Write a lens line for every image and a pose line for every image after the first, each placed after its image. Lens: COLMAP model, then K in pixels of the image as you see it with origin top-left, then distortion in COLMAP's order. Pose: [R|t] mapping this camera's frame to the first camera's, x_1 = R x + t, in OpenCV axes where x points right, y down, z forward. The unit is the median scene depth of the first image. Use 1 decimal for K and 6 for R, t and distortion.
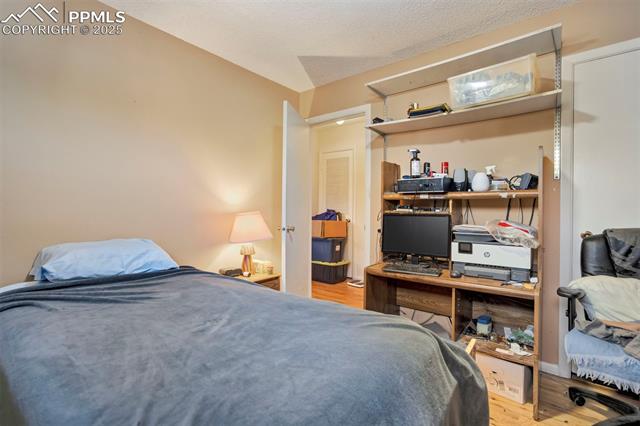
lens RADIAL K [[304.2, 0, 320.0], [0, 304.2, 211.8], [0, 0, 1]] dist [-0.004974, 0.001371]
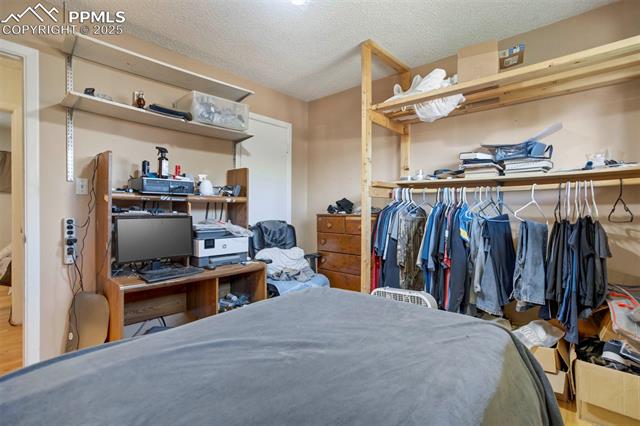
lens RADIAL K [[304.2, 0, 320.3], [0, 304.2, 212.8], [0, 0, 1]] dist [-0.004974, 0.001371]
pose [[0.047358, -0.016182, 0.998747, -0.667825], [0.002050, 0.999868, 0.016103, -0.018921], [-0.998876, 0.001285, 0.047384, 0.508990]]
